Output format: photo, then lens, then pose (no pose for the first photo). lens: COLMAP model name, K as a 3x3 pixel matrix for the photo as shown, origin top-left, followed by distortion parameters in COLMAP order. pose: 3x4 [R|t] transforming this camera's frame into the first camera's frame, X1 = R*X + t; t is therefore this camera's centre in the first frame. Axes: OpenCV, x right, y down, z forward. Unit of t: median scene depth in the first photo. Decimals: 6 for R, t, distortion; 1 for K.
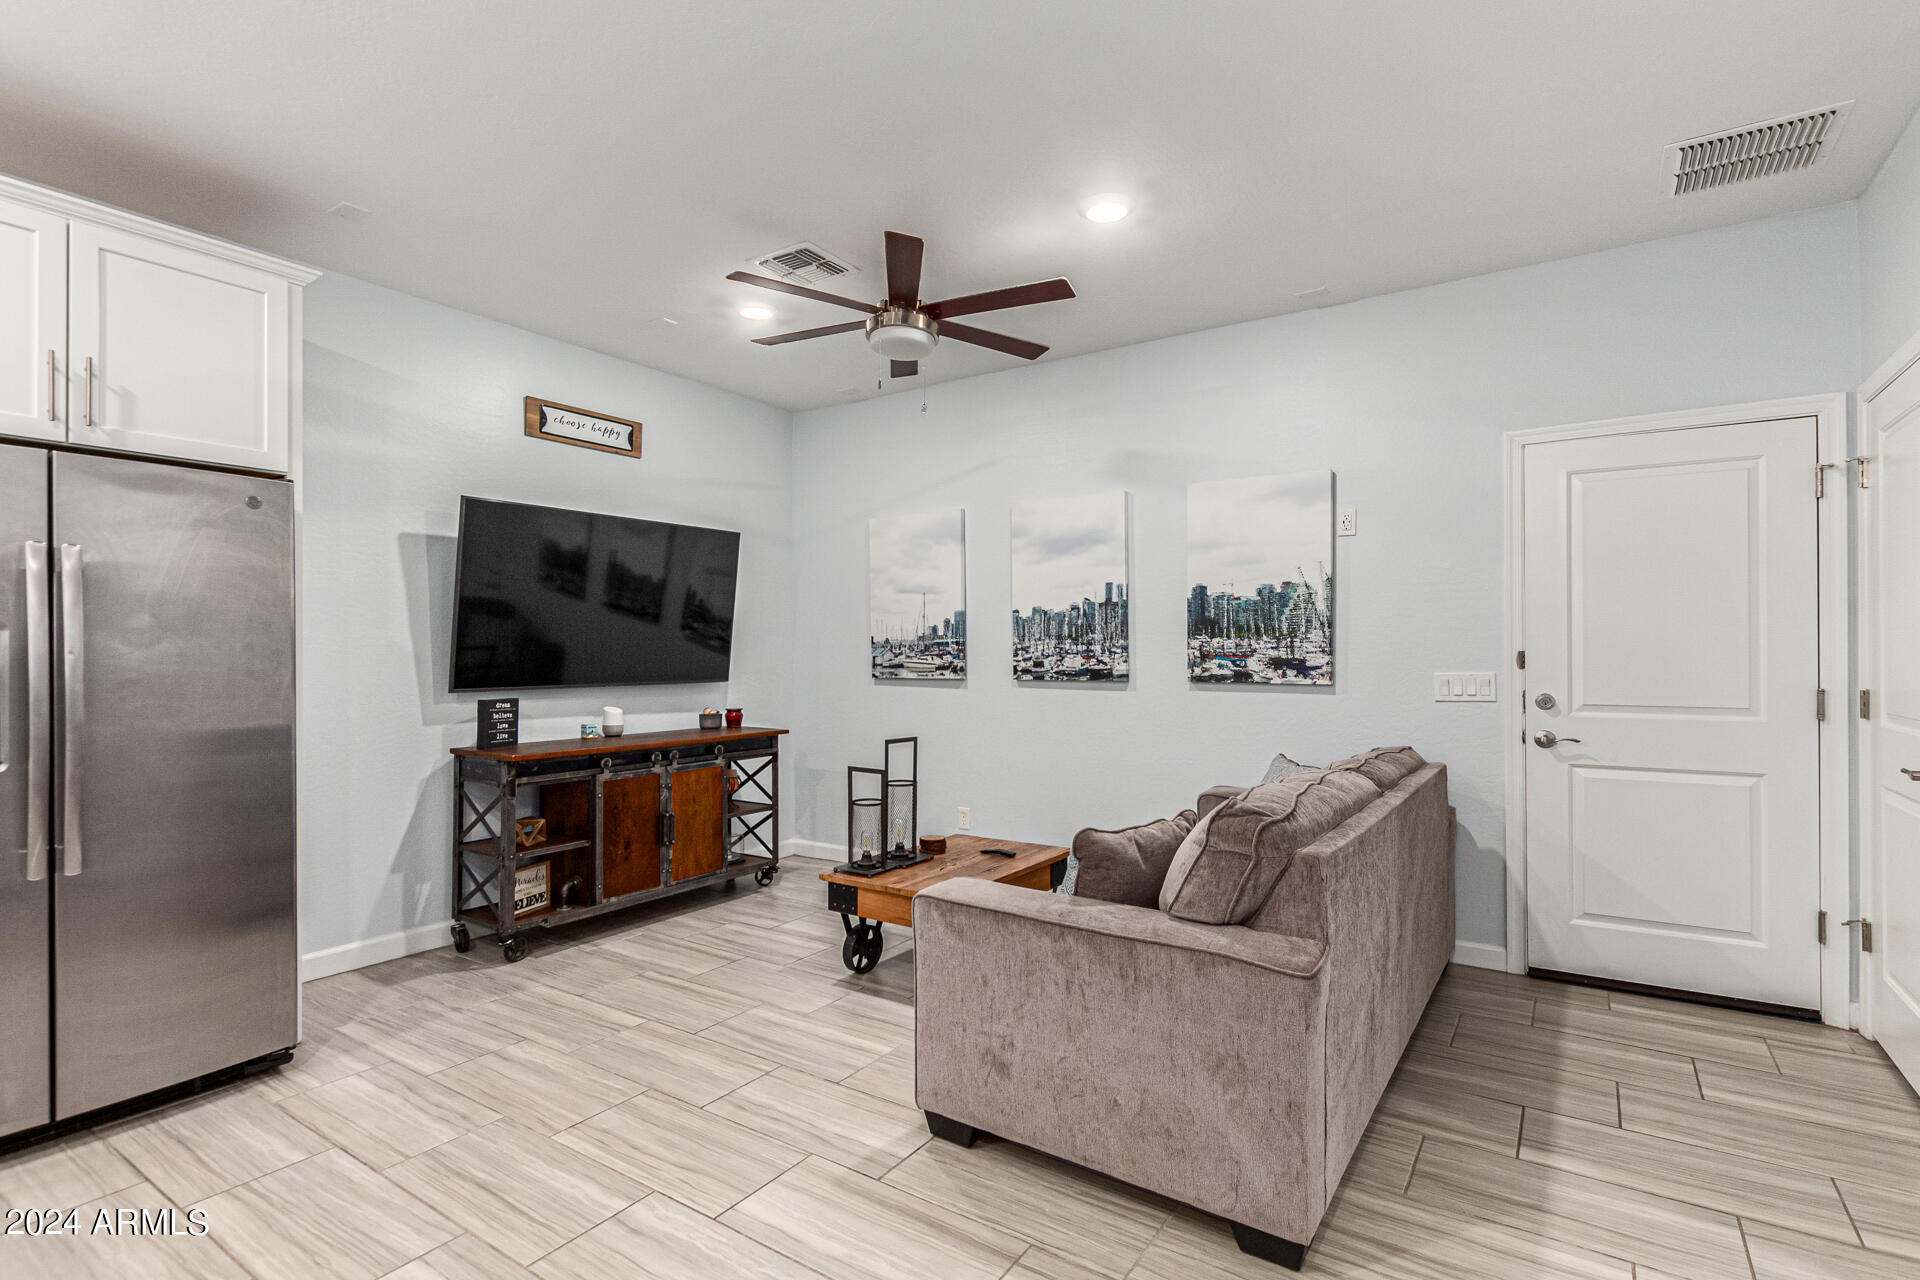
lens RADIAL K [[895.7, 0, 963.9], [0, 895.7, 647.4], [0, 0, 1]] dist [-0.000018, 0.000050]
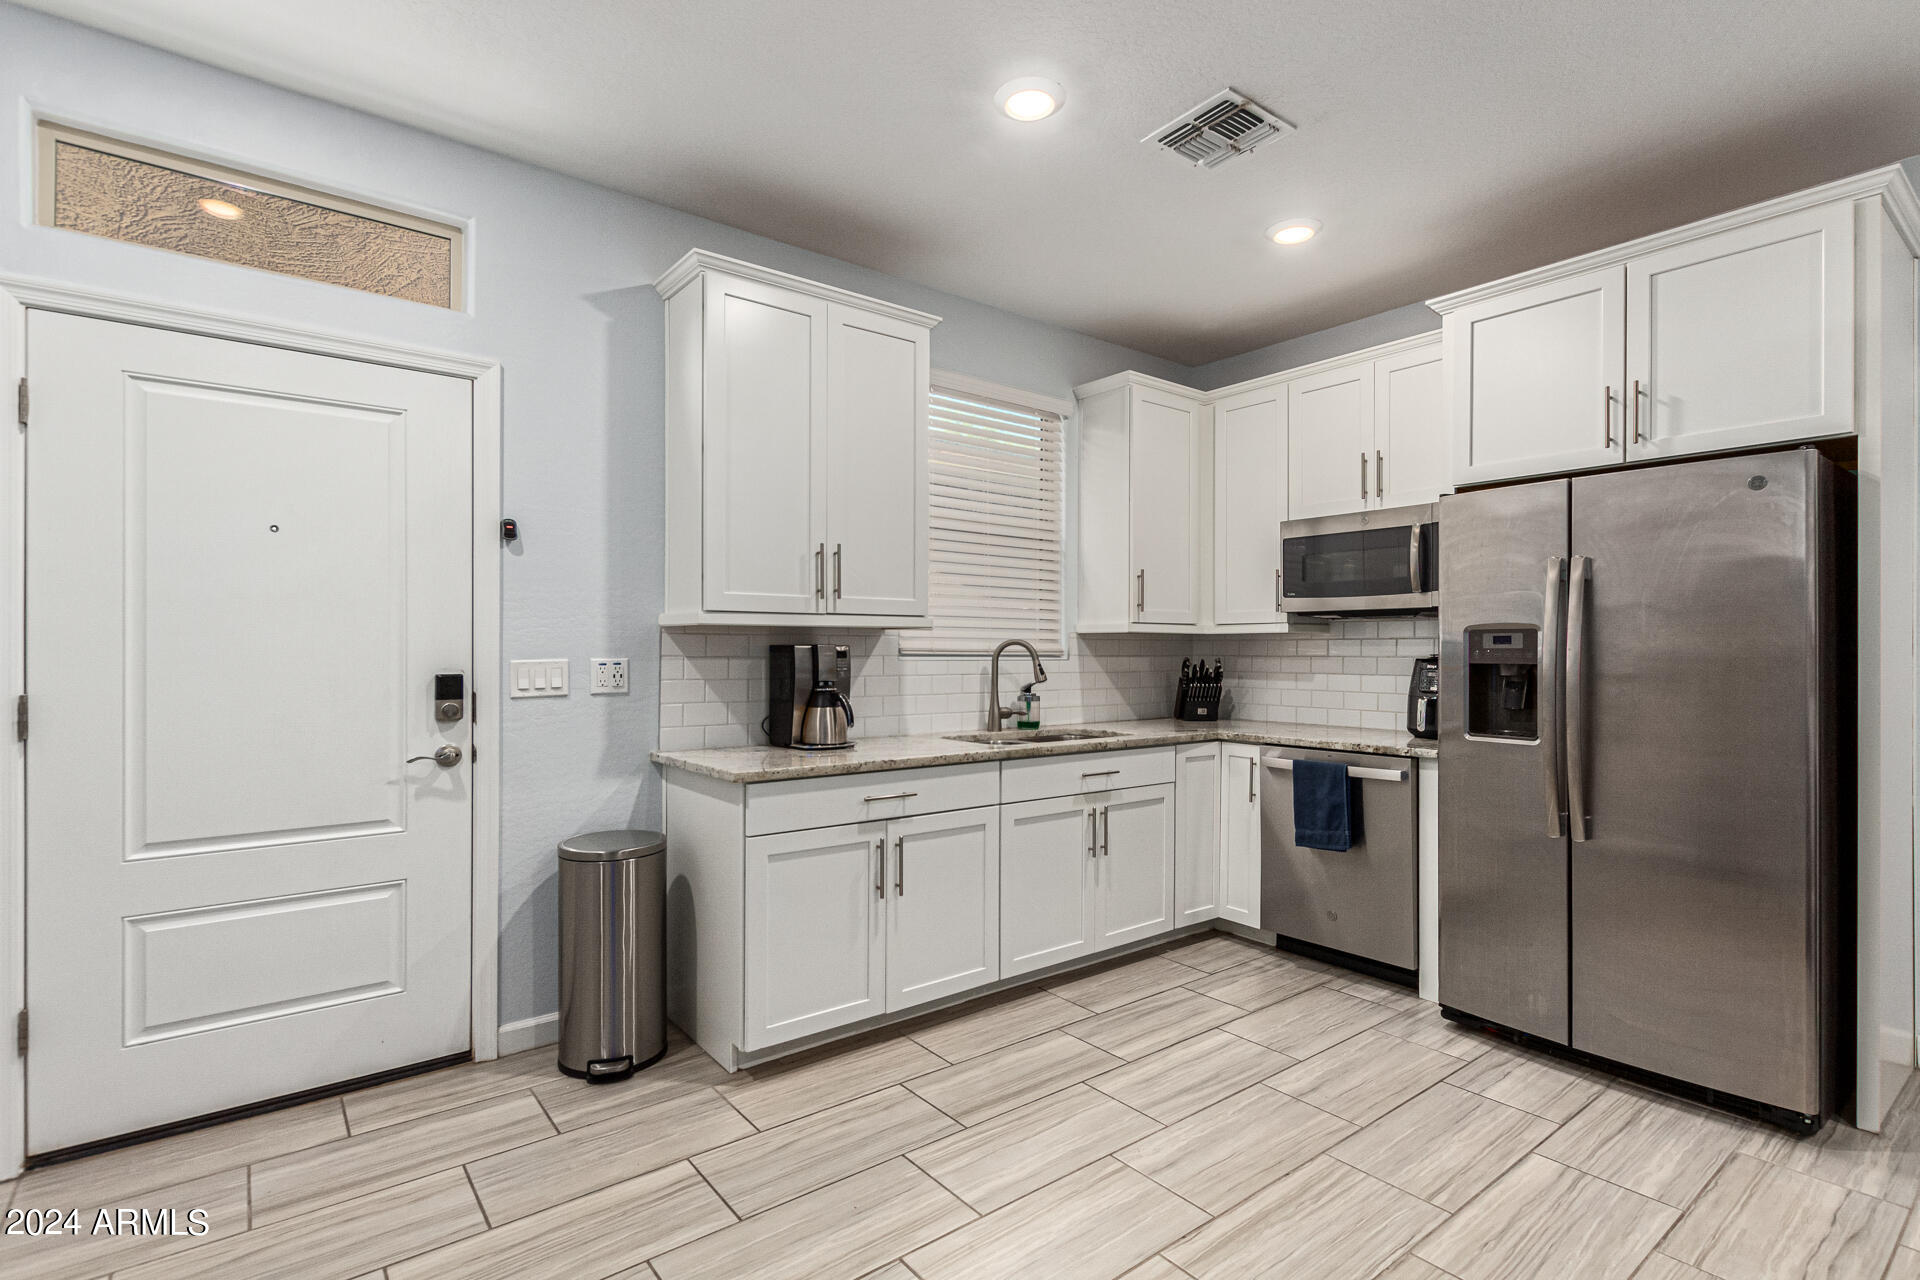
lens RADIAL K [[895.7, 0, 963.9], [0, 895.7, 647.4], [0, 0, 1]] dist [-0.000018, 0.000050]
pose [[-0.277835, 0.001433, -0.960628, 0.684764], [0.003732, 0.999993, 0.000413, -0.000125], [0.960622, -0.003471, -0.277838, 1.133848]]
